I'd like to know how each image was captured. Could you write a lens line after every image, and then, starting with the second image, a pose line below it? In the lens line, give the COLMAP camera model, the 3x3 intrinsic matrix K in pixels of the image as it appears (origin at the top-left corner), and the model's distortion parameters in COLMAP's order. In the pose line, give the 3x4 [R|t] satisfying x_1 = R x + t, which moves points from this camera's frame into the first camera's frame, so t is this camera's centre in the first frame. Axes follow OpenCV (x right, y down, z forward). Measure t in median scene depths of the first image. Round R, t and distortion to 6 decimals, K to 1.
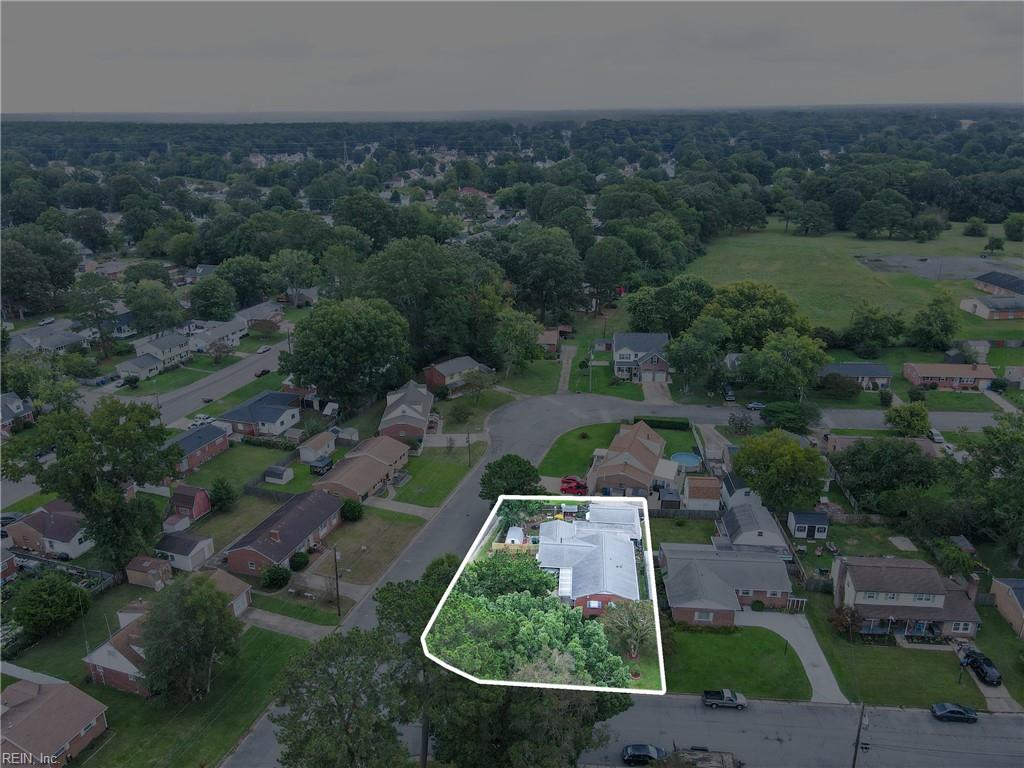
lens RADIAL K [[749.1, 0, 512.0], [0, 749.1, 384.0], [0, 0, 1]] dist [0.000828, -0.000650]
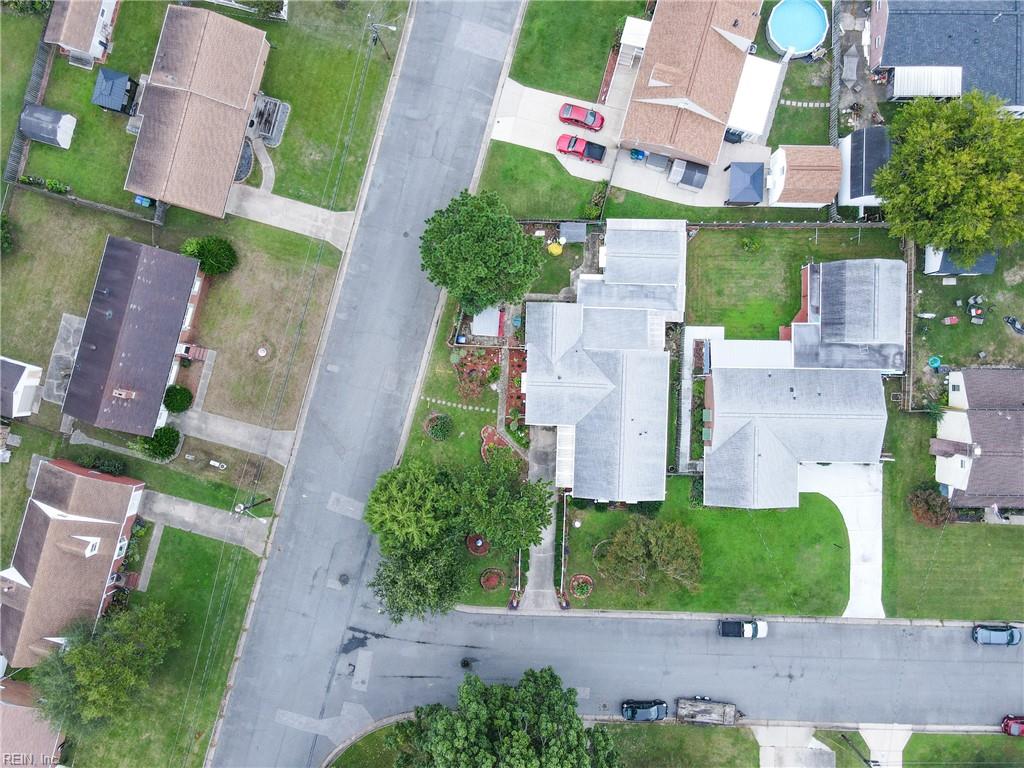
lens RADIAL K [[749.1, 0, 512.0], [0, 749.1, 384.0], [0, 0, 1]] dist [0.000828, -0.000650]
pose [[0.997888, -0.060082, -0.024673, 0.043469], [0.043522, 0.336560, 0.940656, -0.440161], [-0.048212, -0.939743, 0.338464, 0.839852]]
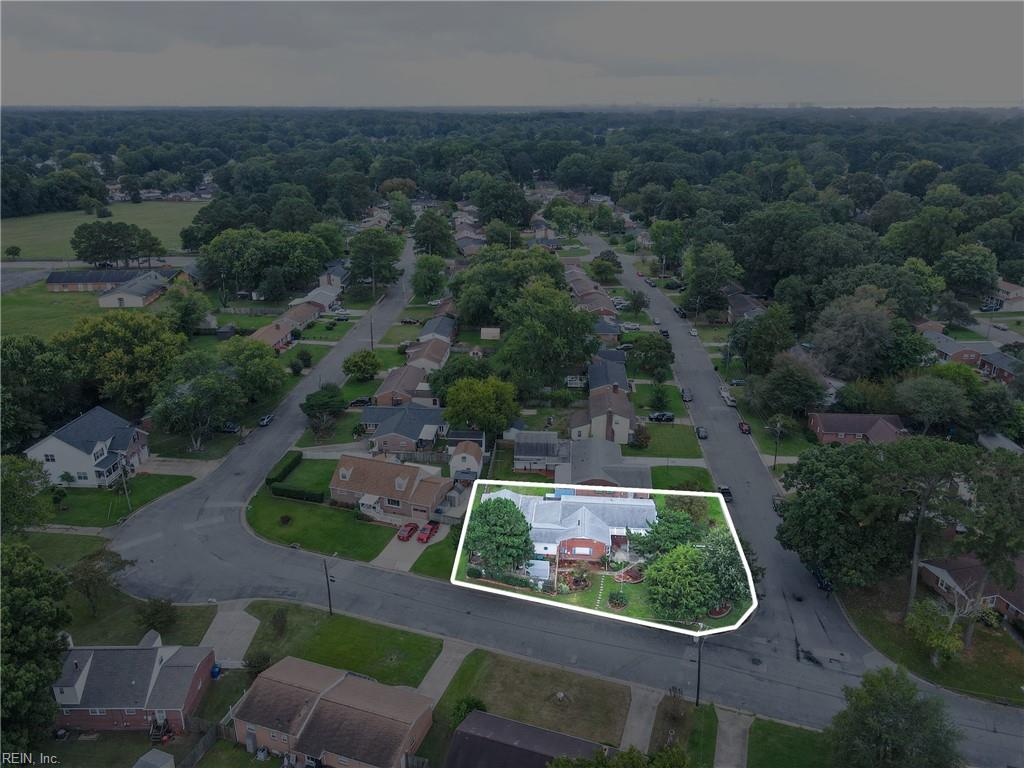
lens RADIAL K [[749.1, 0, 512.0], [0, 749.1, 384.0], [0, 0, 1]] dist [0.000828, -0.000650]
pose [[0.002896, -0.339431, 0.940626, -0.887654], [0.359450, 0.878115, 0.315767, -0.330842], [-0.933160, 0.337194, 0.124551, 0.969012]]
